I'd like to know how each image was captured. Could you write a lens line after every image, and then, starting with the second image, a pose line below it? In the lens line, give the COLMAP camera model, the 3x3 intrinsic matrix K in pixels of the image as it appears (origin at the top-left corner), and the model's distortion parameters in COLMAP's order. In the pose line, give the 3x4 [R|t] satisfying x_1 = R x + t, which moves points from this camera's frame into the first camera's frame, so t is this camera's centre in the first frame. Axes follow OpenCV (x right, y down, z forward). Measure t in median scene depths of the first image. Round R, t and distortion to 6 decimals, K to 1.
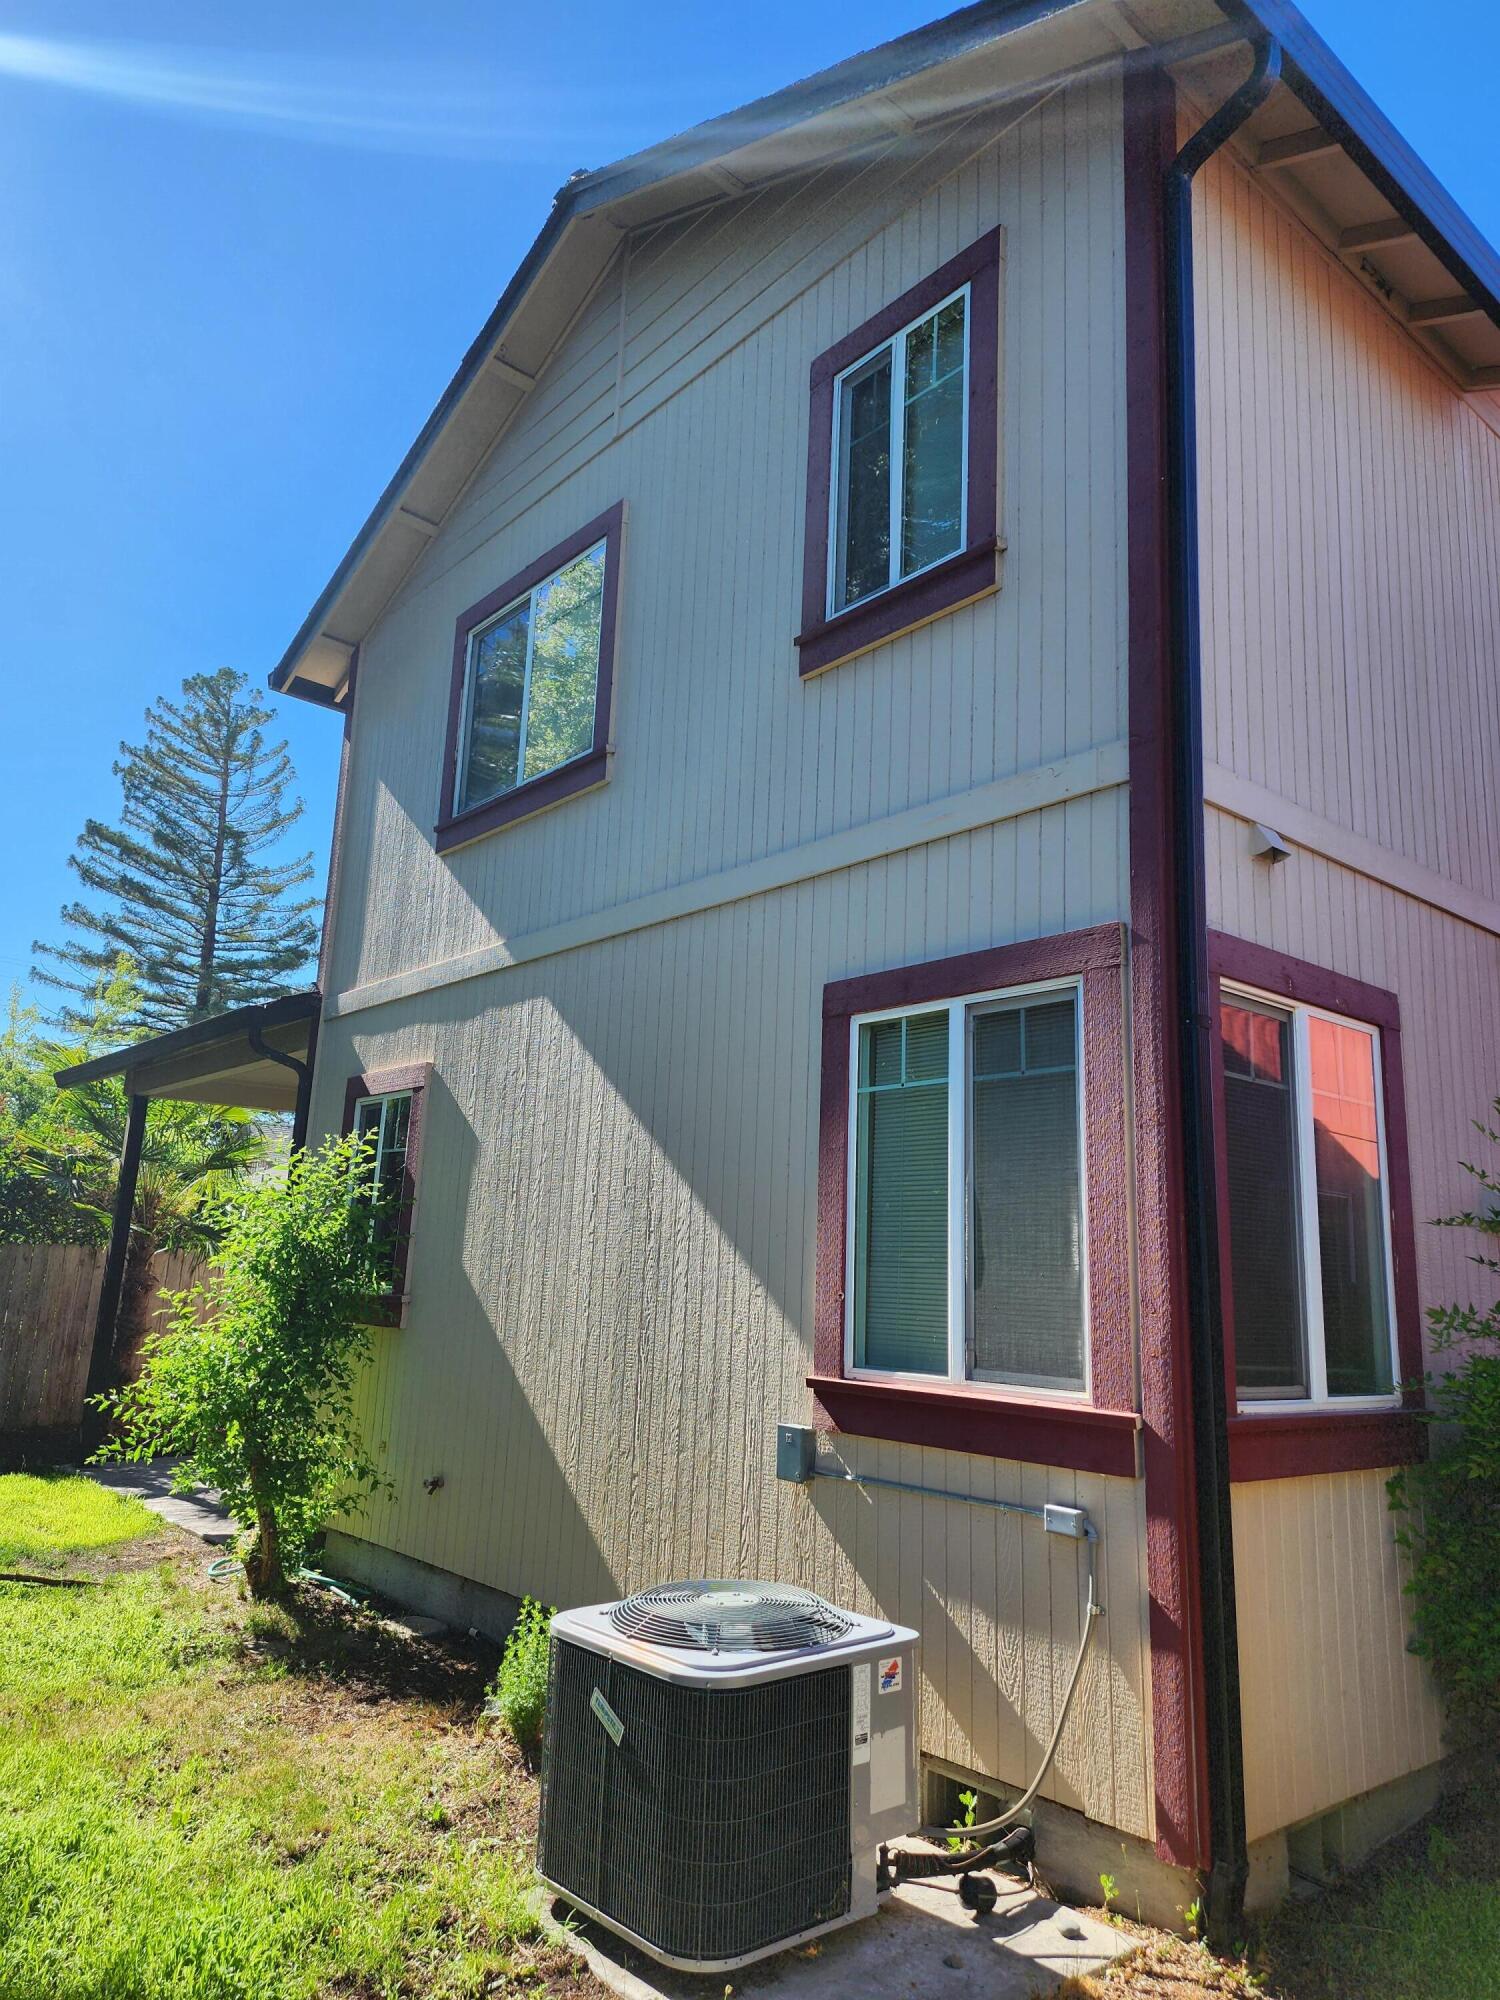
lens RADIAL K [[1349.3, 0, 778.1], [0, 1349.3, 1003.8], [0, 0, 1]] dist [0.077950, -0.064203]
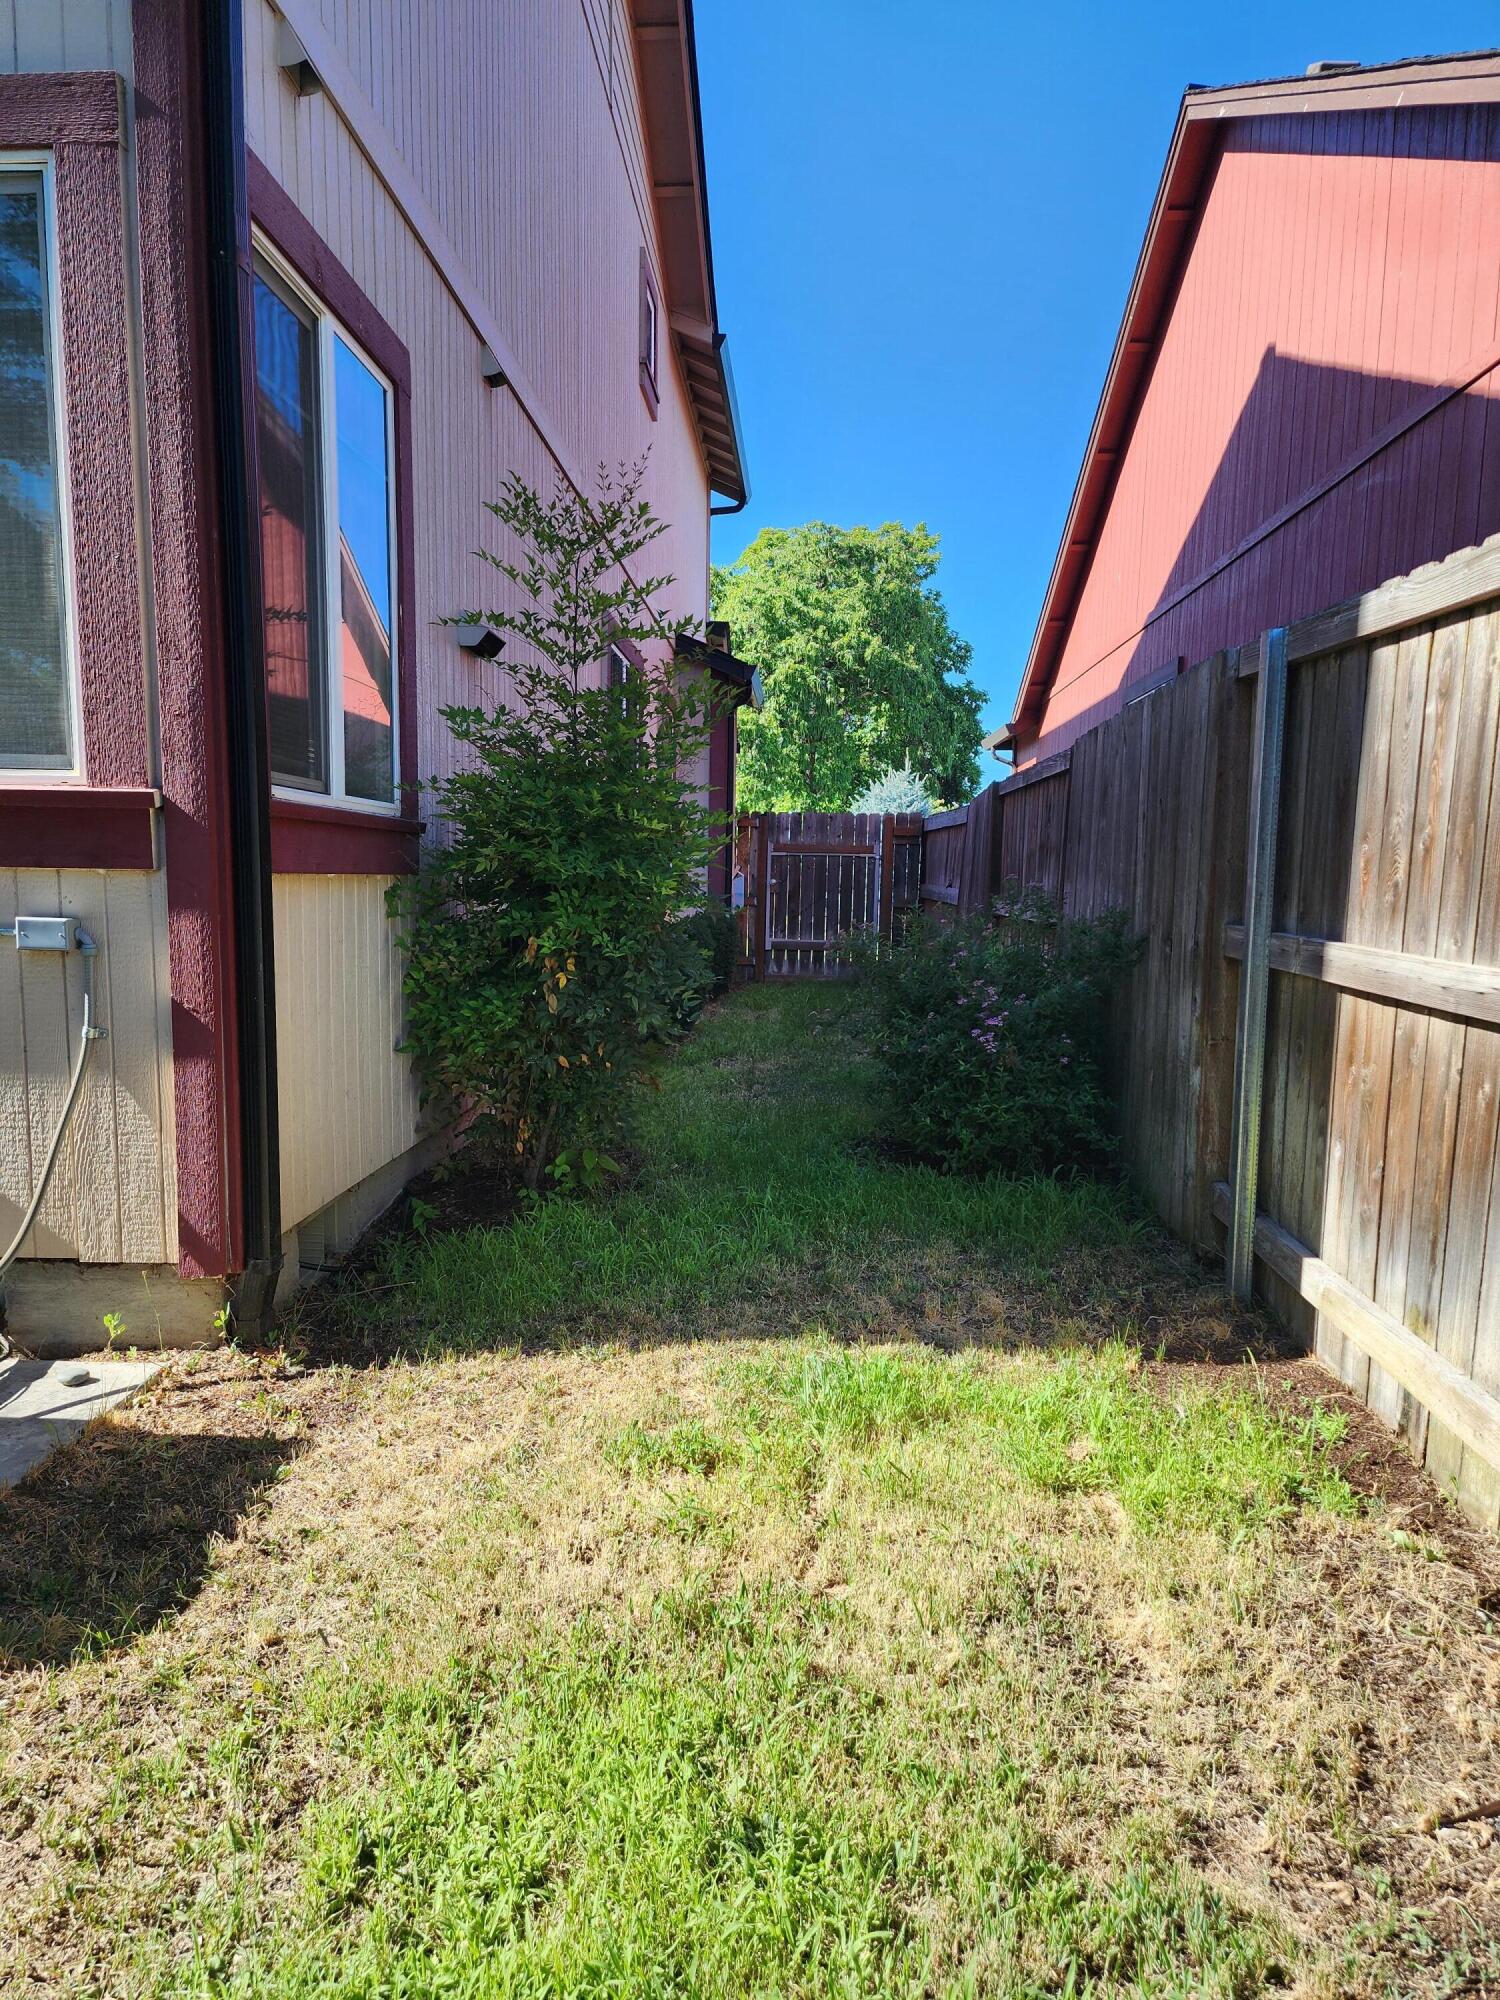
lens RADIAL K [[1349.3, 0, 778.1], [0, 1349.3, 1003.8], [0, 0, 1]] dist [0.077950, -0.064203]
pose [[0.702743, -0.107314, 0.703303, -0.050196], [-0.129600, 0.952708, 0.274866, 0.154099], [-0.699540, -0.284309, 0.655601, 0.197299]]
